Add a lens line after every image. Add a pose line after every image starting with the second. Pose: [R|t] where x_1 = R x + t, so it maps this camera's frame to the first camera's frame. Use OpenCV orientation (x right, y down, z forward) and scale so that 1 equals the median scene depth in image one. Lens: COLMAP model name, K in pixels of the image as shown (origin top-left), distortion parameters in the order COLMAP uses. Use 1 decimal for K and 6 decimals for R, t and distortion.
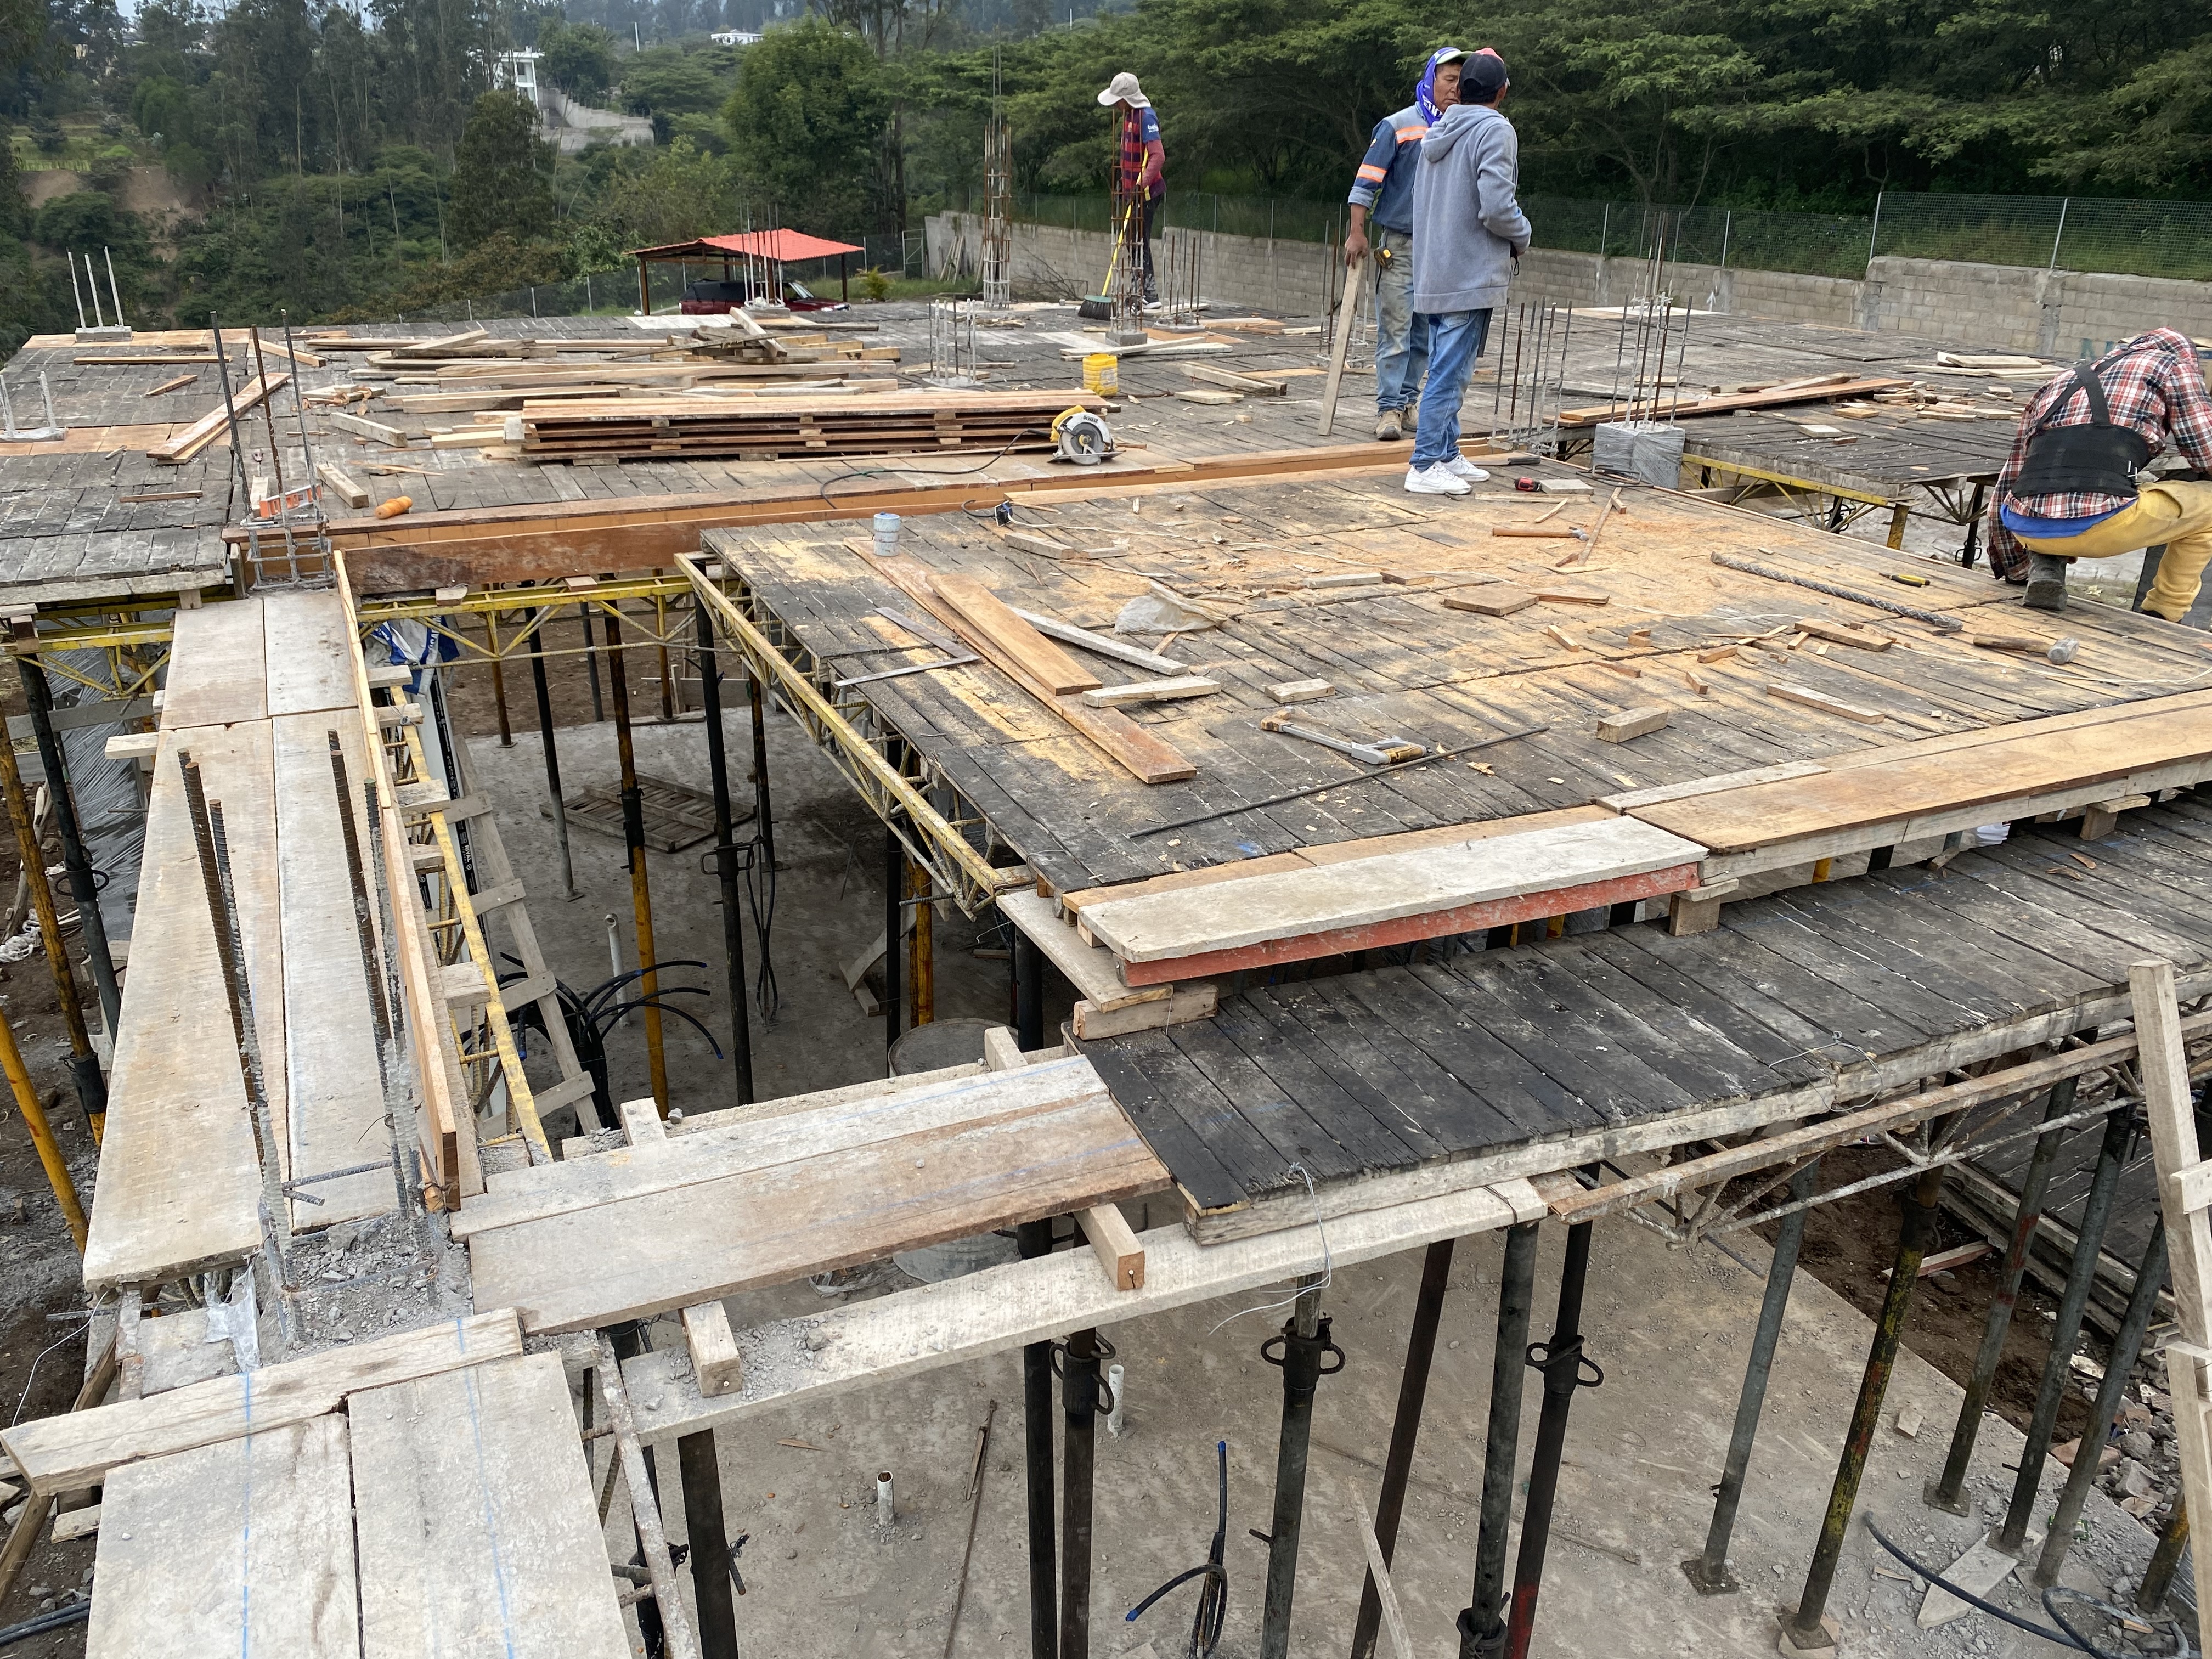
lens RADIAL K [[1667.9, 0, 1094.1], [0, 1667.9, 820.4], [0, 0, 1]] dist [0.025678, -0.033599]
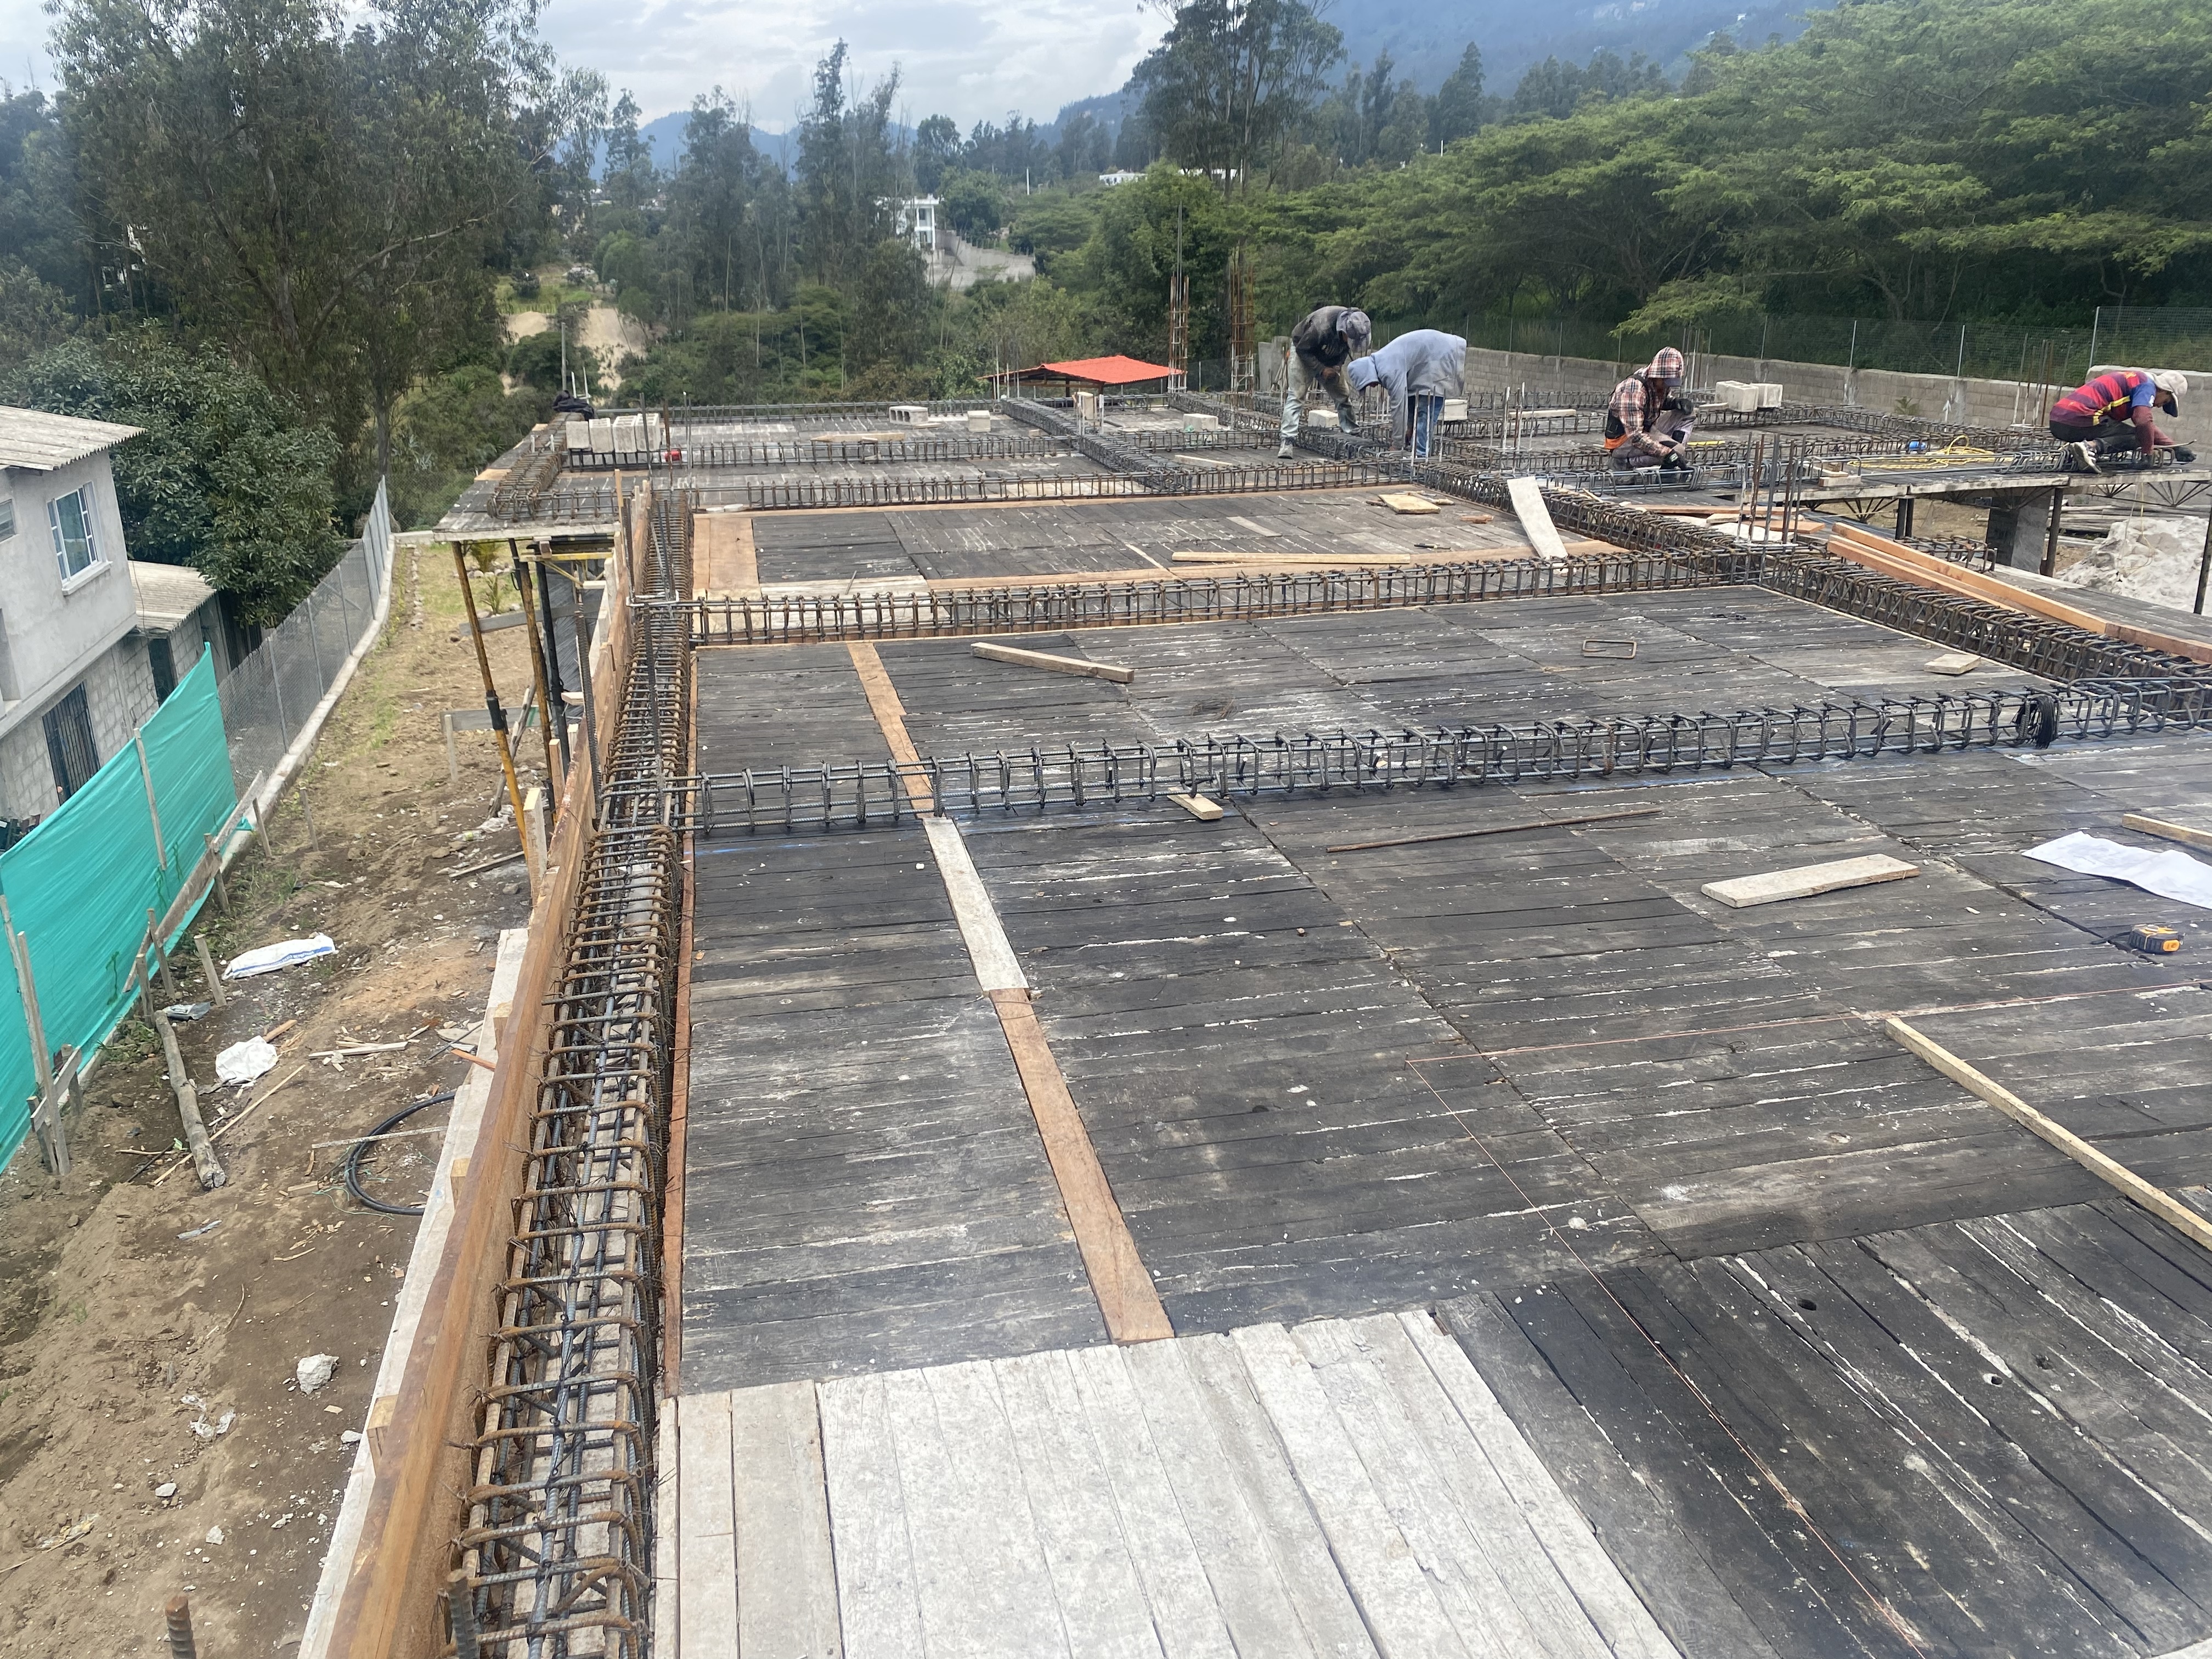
lens RADIAL K [[1667.9, 0, 1099.0], [0, 1667.9, 849.4], [0, 0, 1]] dist [0.025678, -0.033599]
pose [[0.977770, 0.047113, -0.204321, 0.035606], [-0.057564, 0.997304, -0.045509, 0.022093], [0.201626, 0.056259, 0.977846, -0.059452]]
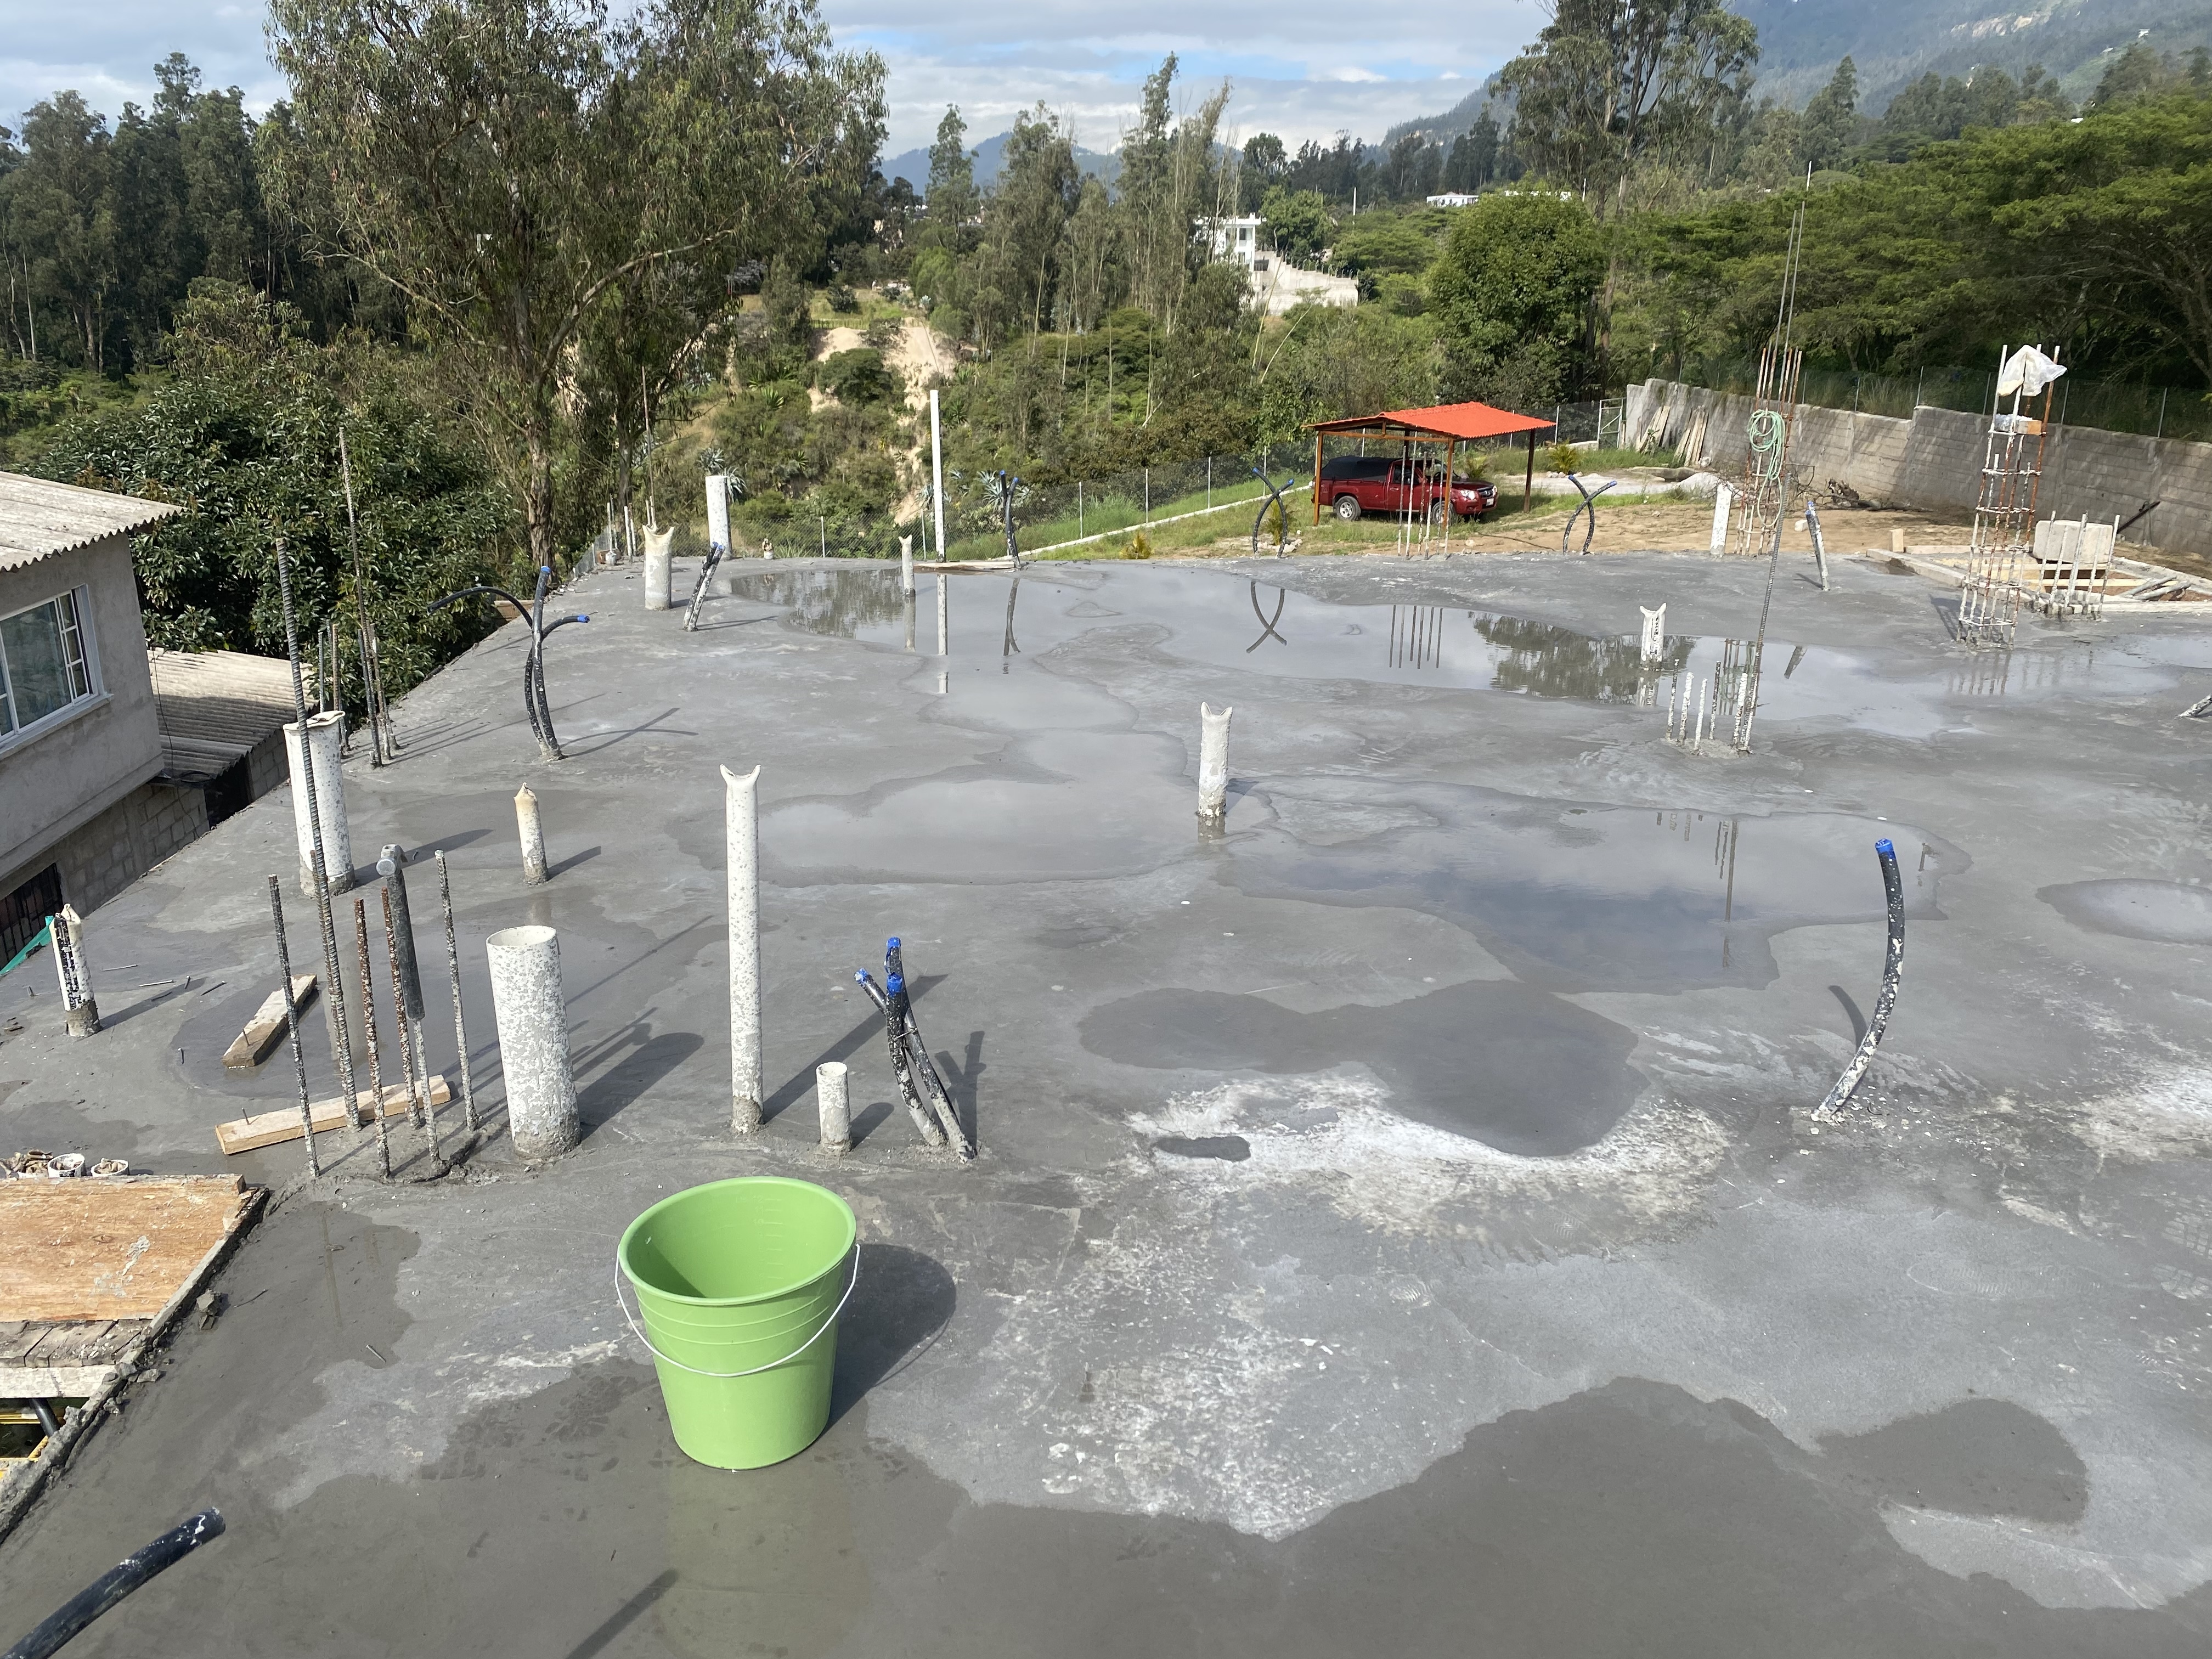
lens RADIAL K [[1667.9, 0, 1126.5], [0, 1667.9, 831.3], [0, 0, 1]] dist [0.025678, -0.033599]
pose [[0.931509, 0.105942, -0.347948, -0.010733], [-0.131896, 0.989914, -0.051700, -0.030881], [0.338961, 0.094052, 0.936087, 0.060894]]
